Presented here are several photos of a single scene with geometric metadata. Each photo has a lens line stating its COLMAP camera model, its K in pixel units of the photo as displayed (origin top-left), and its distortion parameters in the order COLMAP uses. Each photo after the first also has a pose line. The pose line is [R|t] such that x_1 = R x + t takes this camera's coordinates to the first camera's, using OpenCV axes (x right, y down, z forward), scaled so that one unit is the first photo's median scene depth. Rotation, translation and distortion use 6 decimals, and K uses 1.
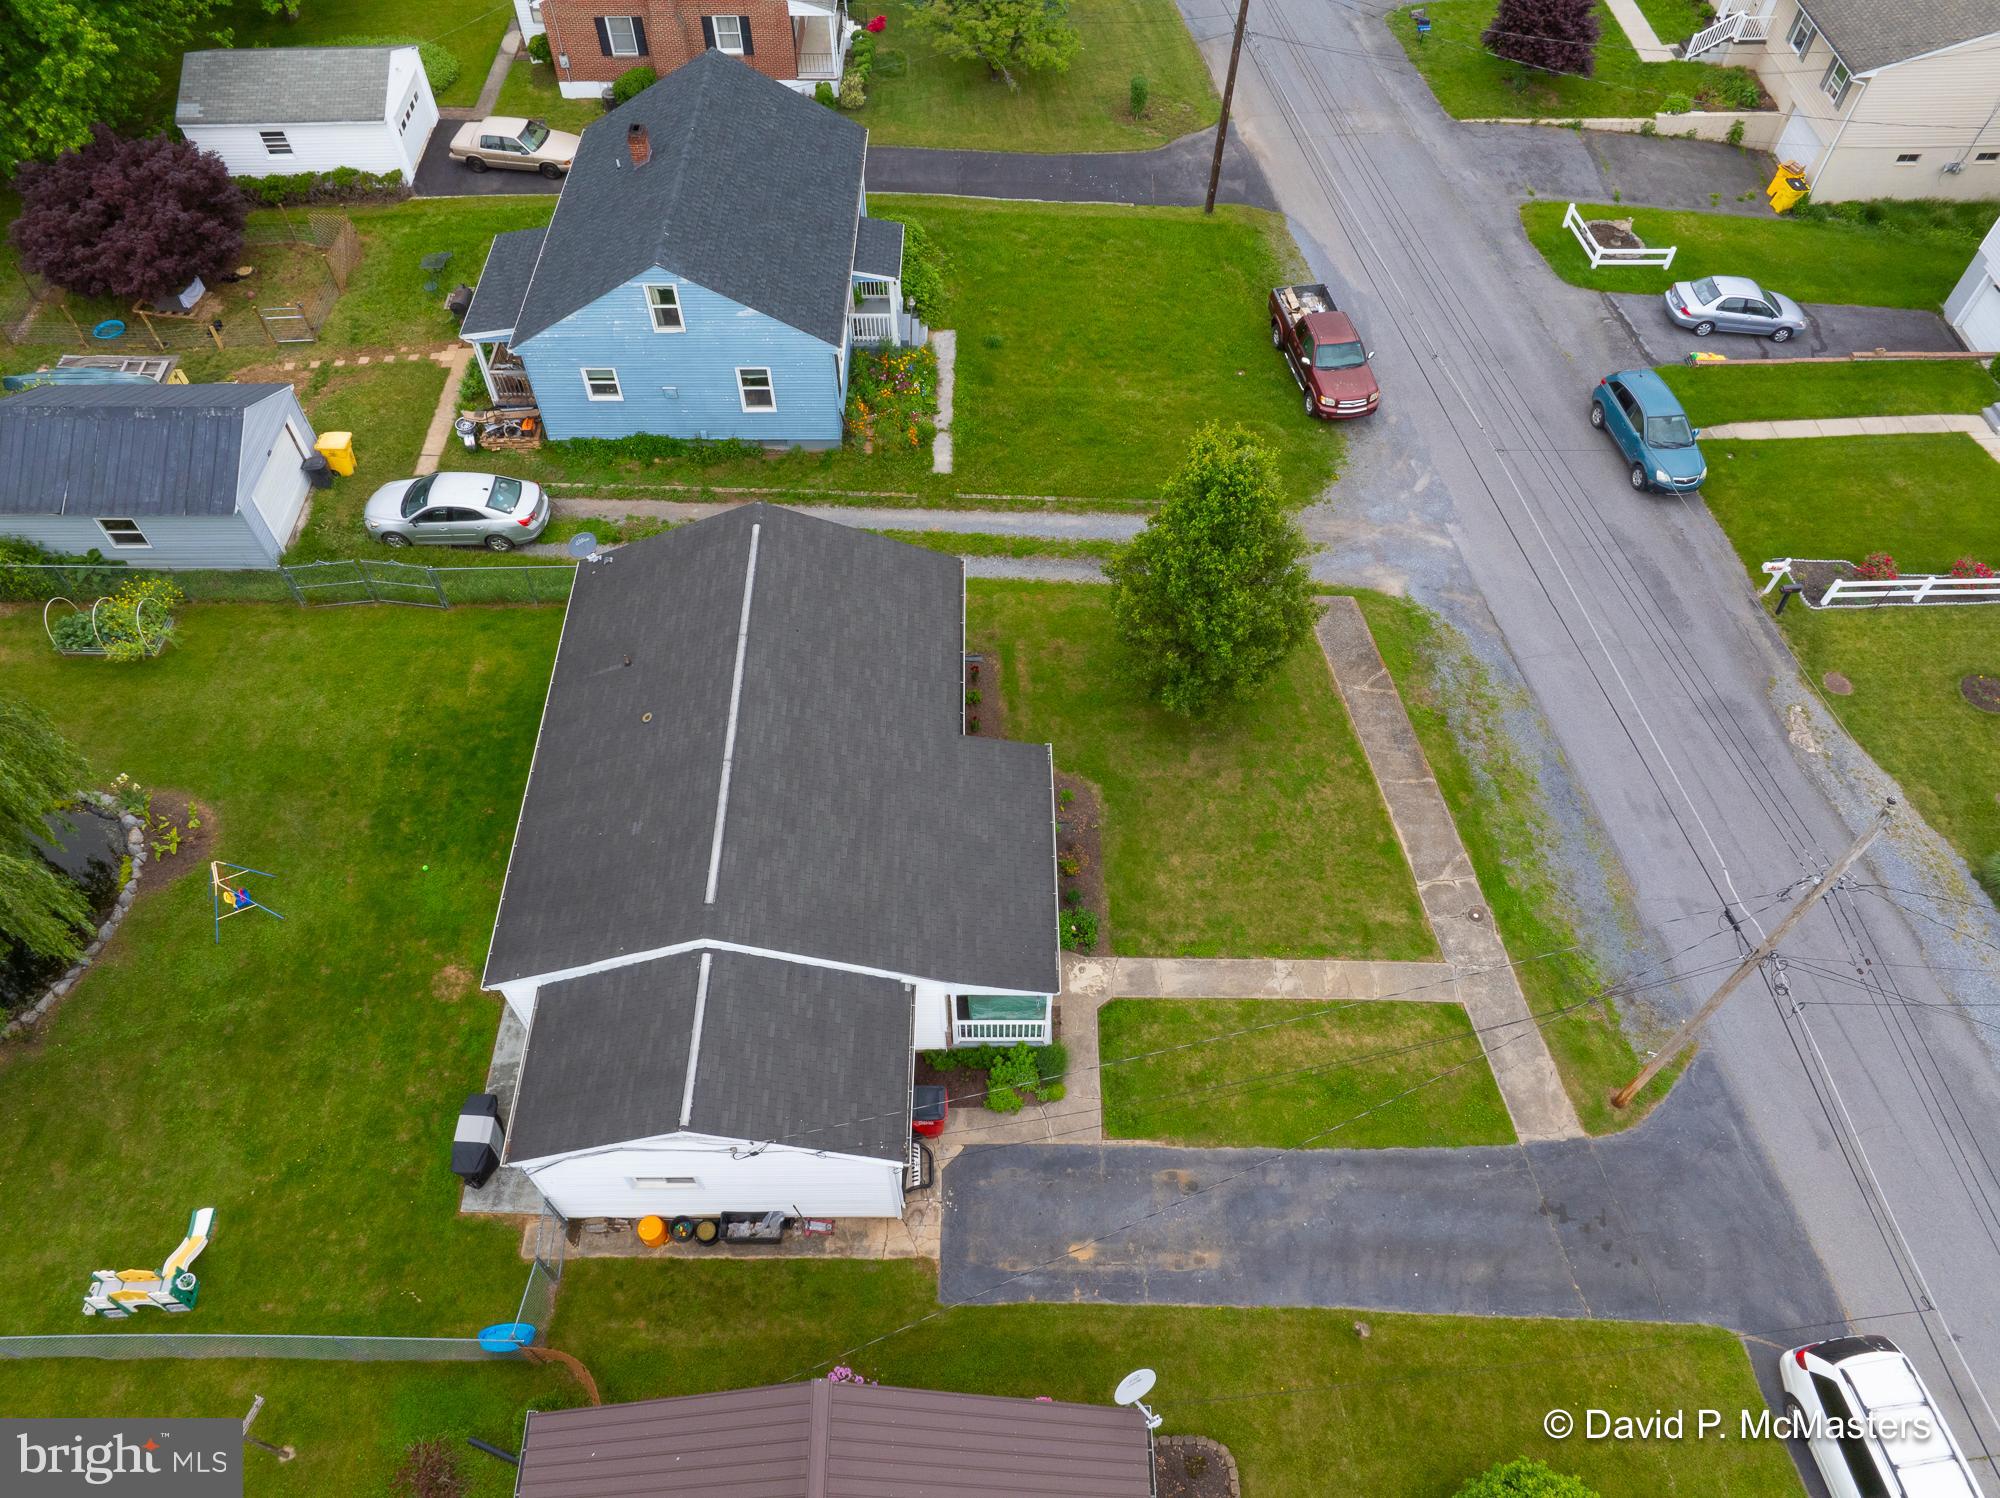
lens RADIAL K [[1408.8, 0, 997.2], [0, 1408.8, 741.1], [0, 0, 1]] dist [-0.049000, 0.018963]
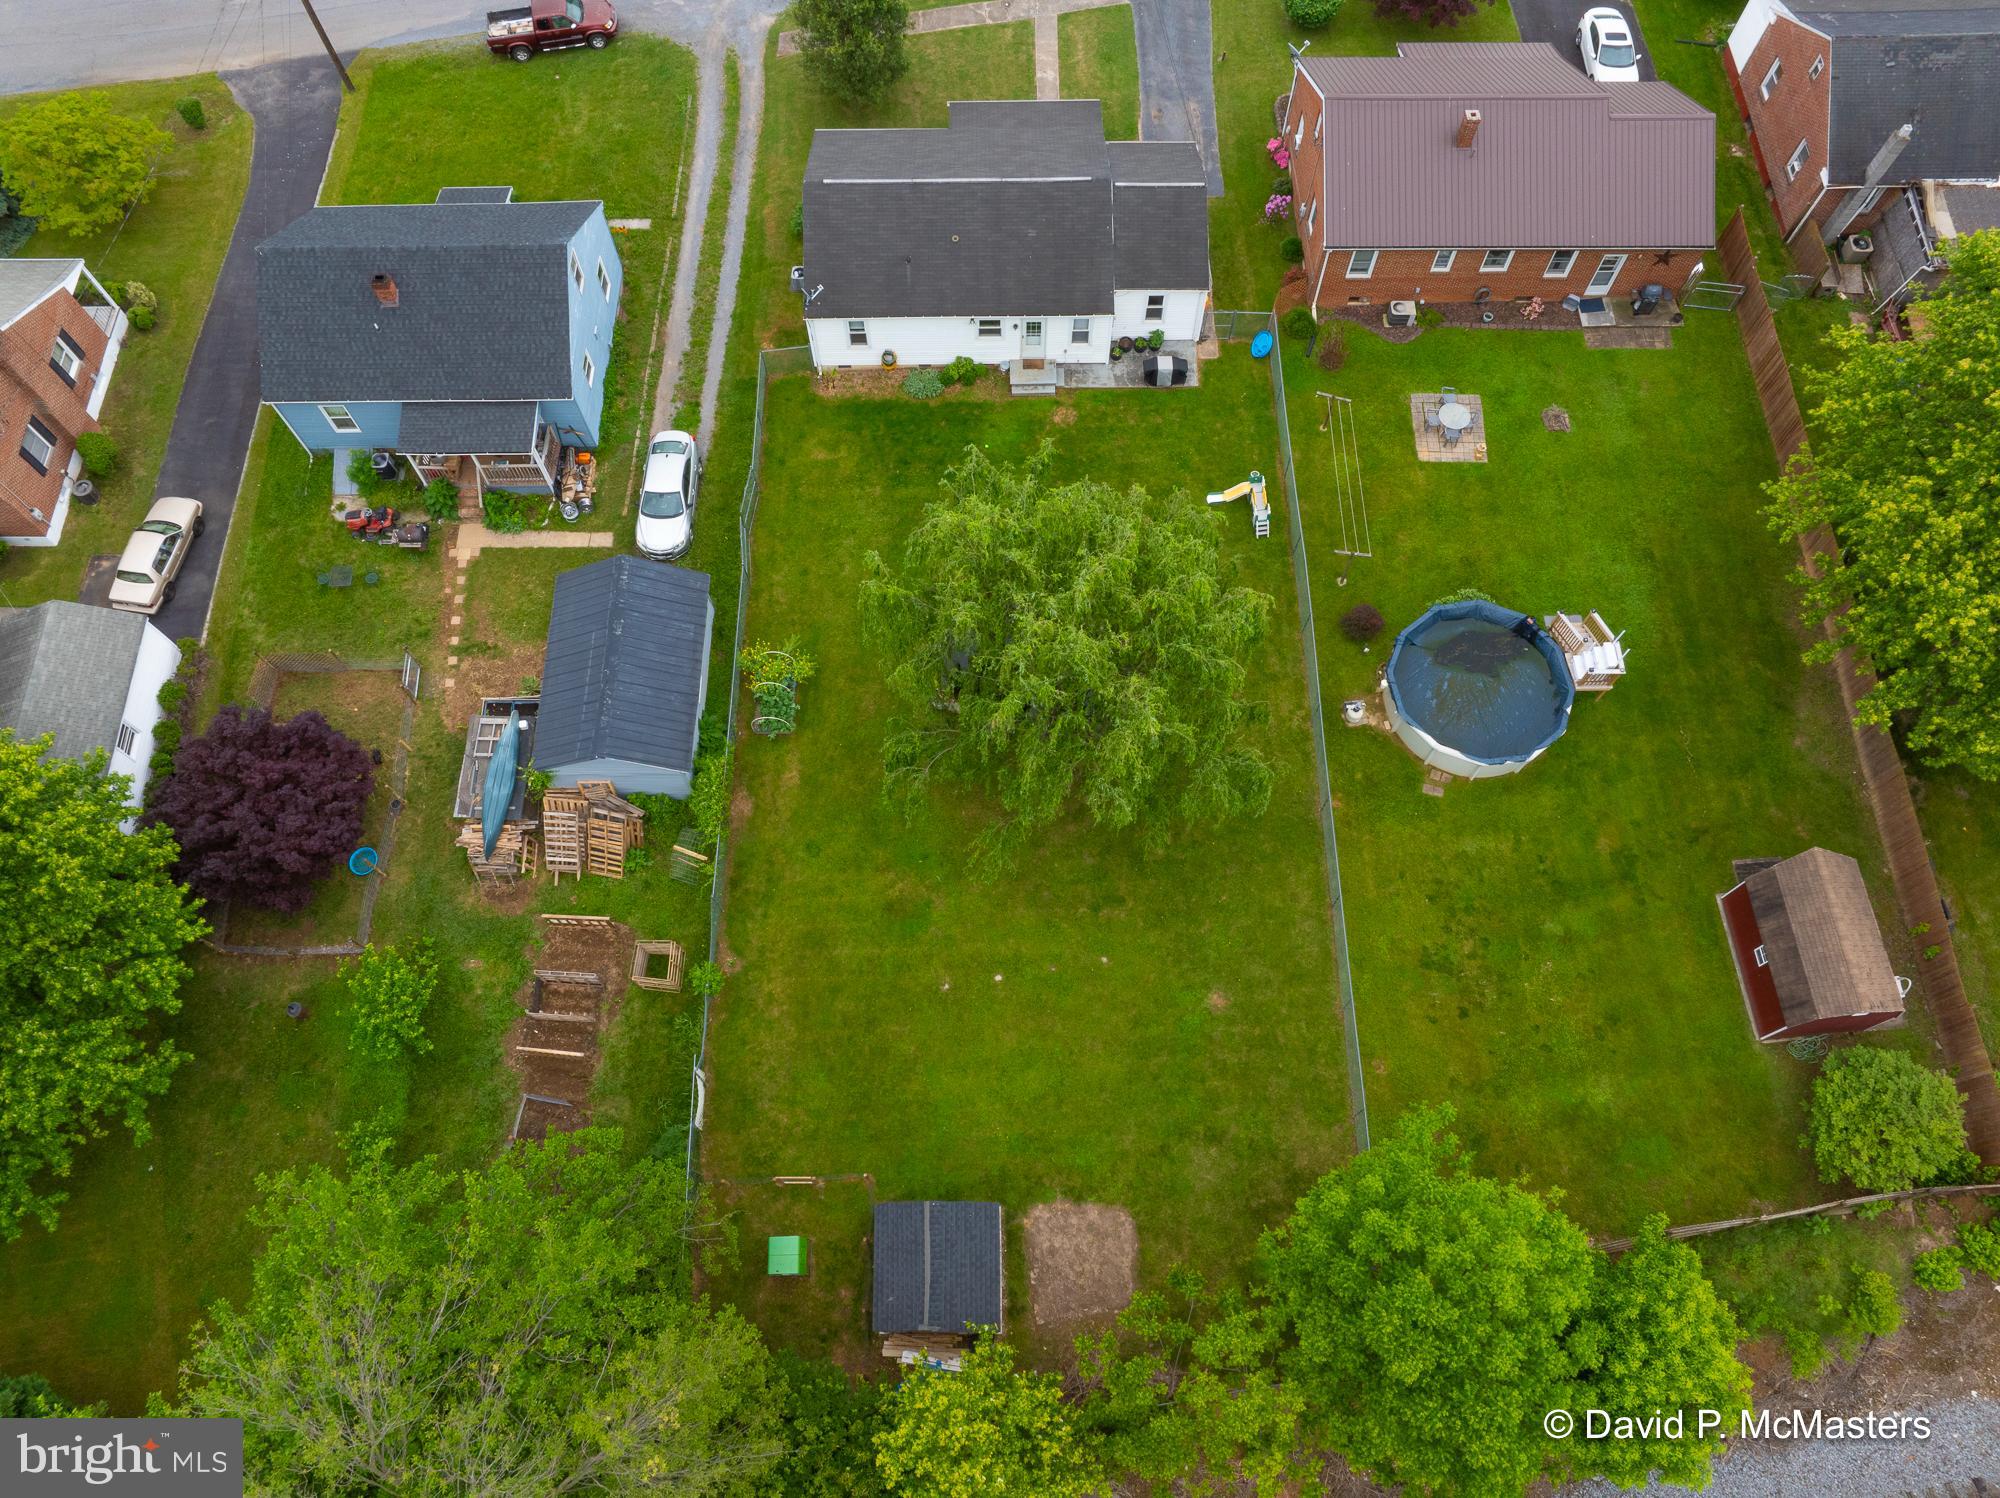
lens RADIAL K [[1408.8, 0, 993.6], [0, 1408.8, 742.9], [0, 0, 1]] dist [-0.049000, 0.018963]
pose [[-0.003701, -0.917237, 0.398326, -1.329499], [0.812778, 0.229293, 0.535552, -0.670278], [-0.582561, 0.325732, 0.744662, -0.089234]]
